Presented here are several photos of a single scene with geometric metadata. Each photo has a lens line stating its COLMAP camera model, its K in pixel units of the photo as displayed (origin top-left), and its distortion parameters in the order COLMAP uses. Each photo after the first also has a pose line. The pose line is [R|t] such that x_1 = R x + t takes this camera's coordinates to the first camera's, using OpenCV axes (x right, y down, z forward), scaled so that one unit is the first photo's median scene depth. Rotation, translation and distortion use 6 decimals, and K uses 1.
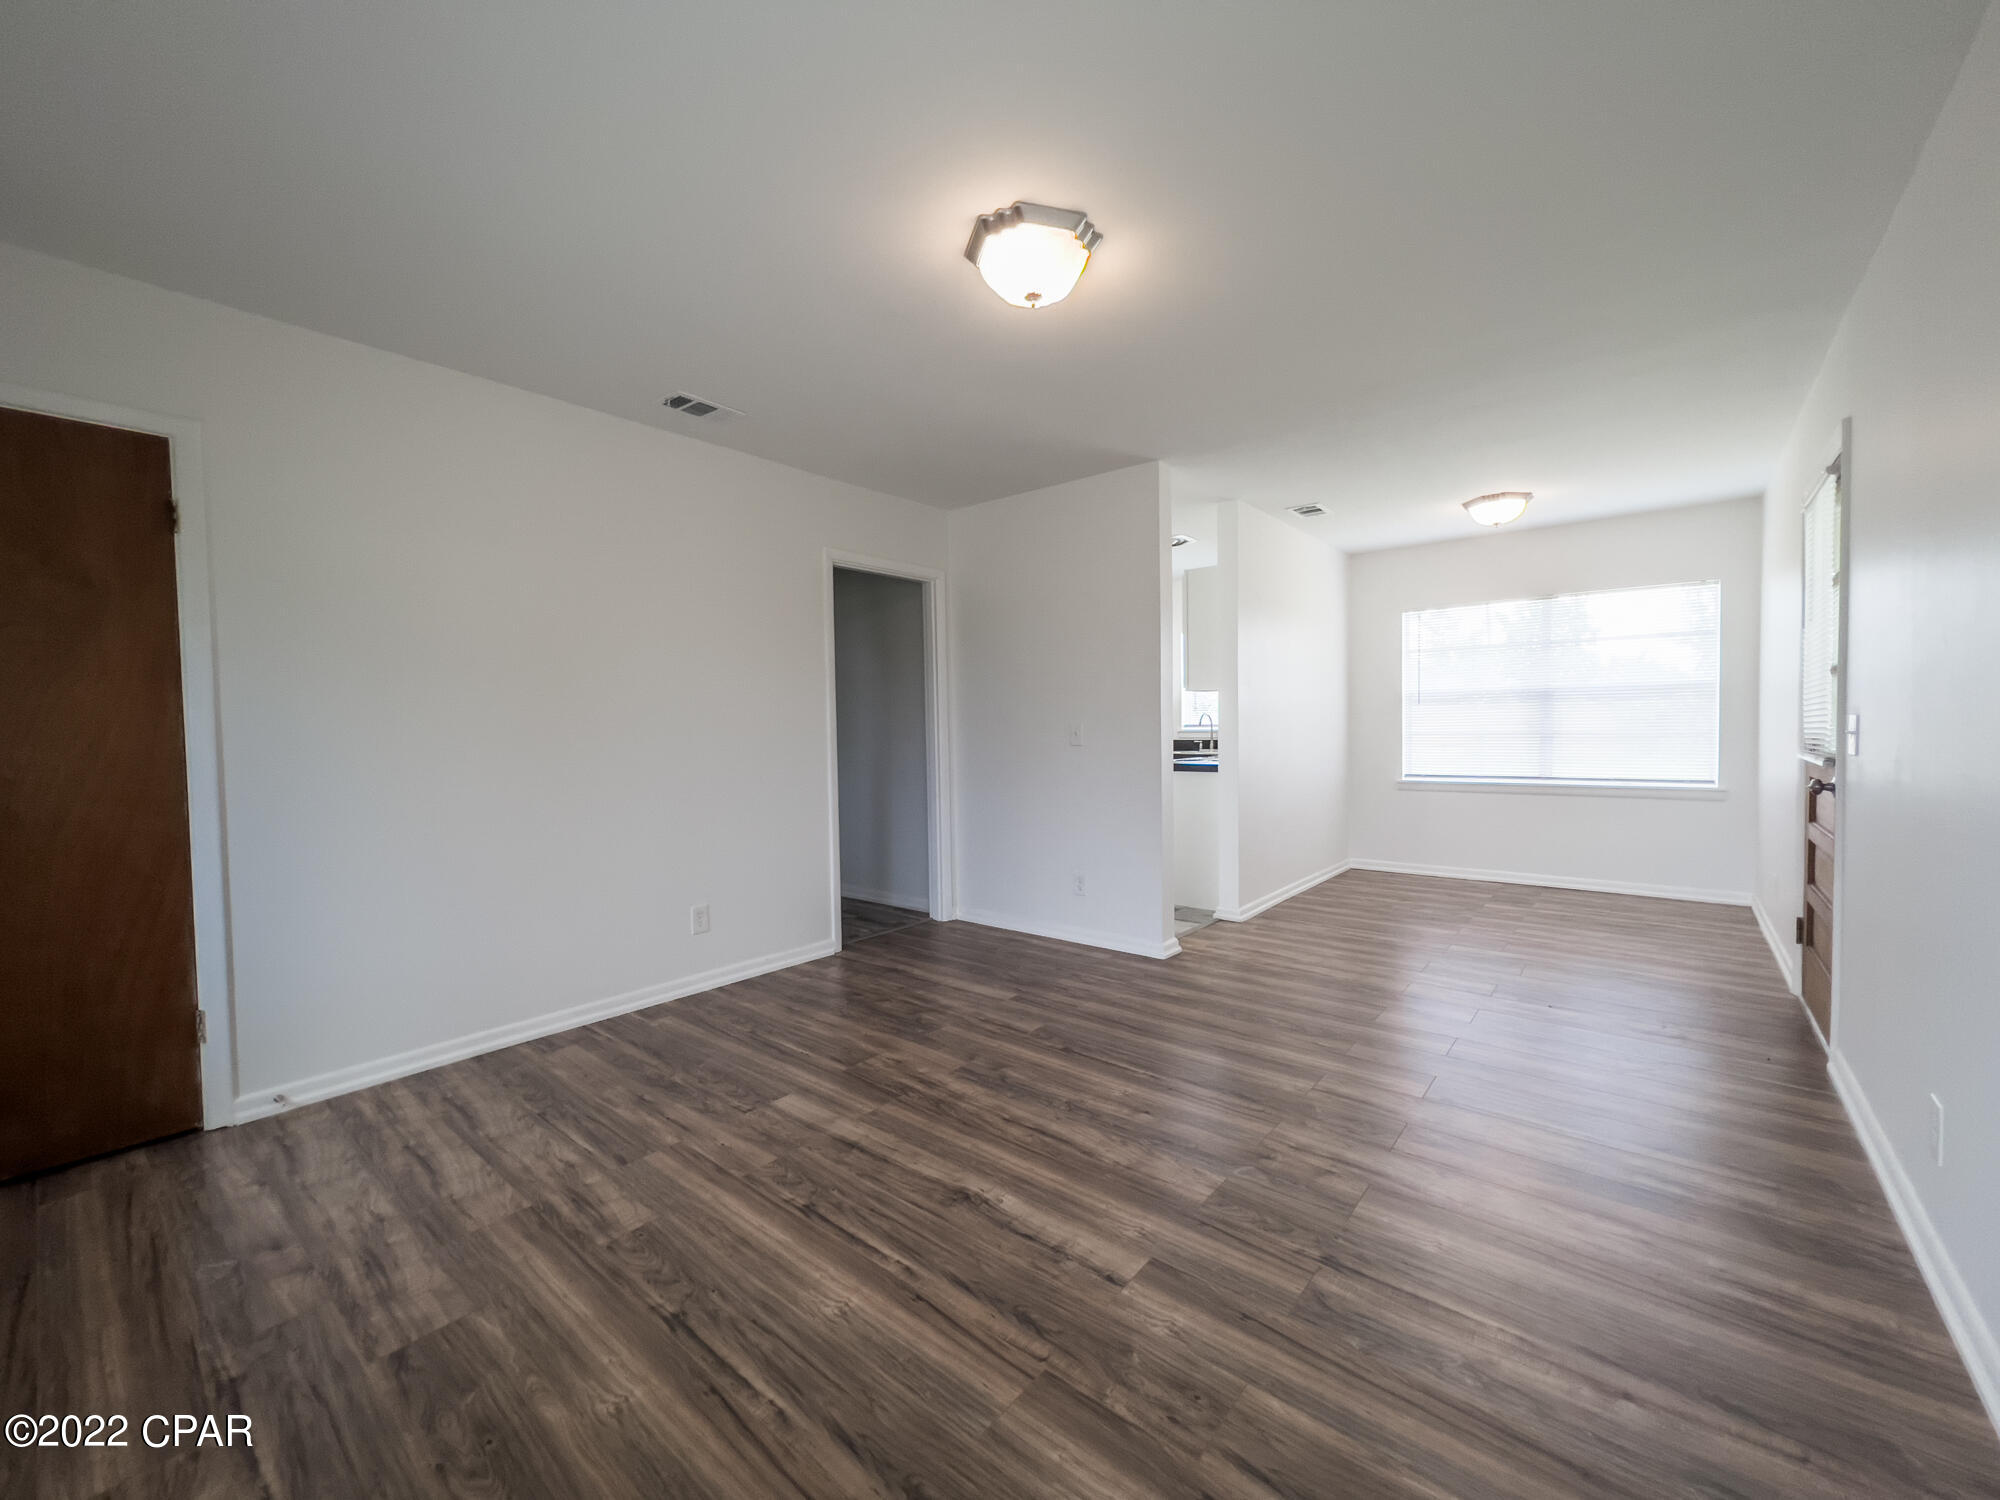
lens RADIAL K [[799.3, 0, 1001.6], [0, 799.3, 747.1], [0, 0, 1]] dist [-0.012927, 0.000837]
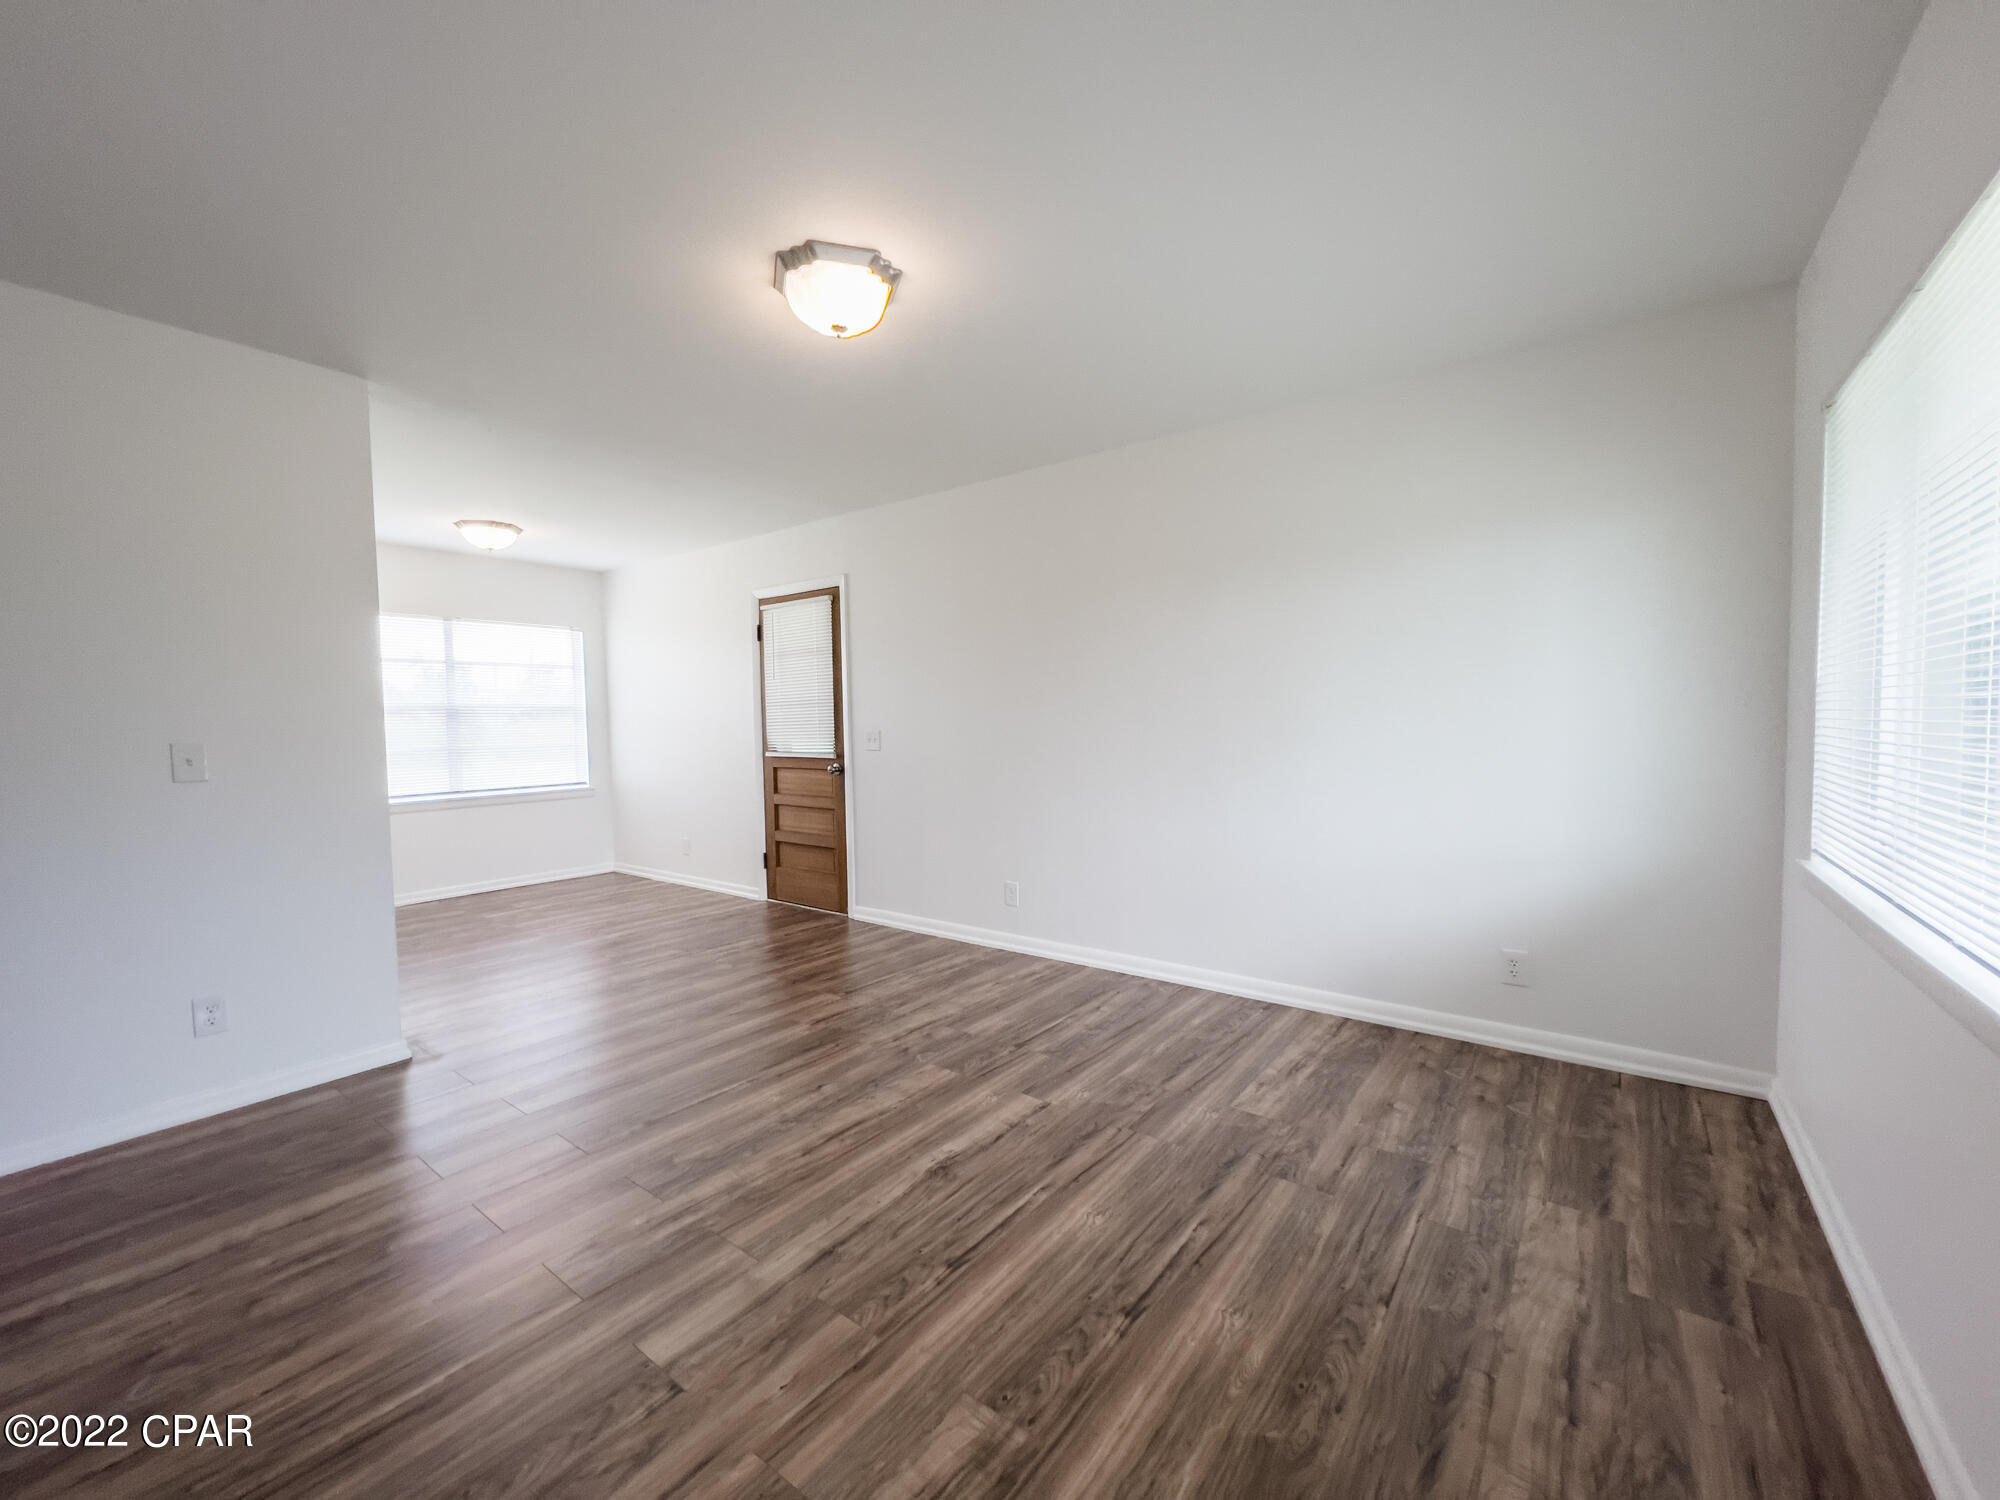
lens RADIAL K [[799.3, 0, 1001.5], [0, 799.3, 753.6], [0, 0, 1]] dist [-0.012927, 0.000837]
pose [[-0.037895, -0.031525, 0.998784, -1.147105], [0.046386, 0.998369, 0.033272, -0.038908], [-0.998205, 0.047590, -0.036371, 0.949160]]
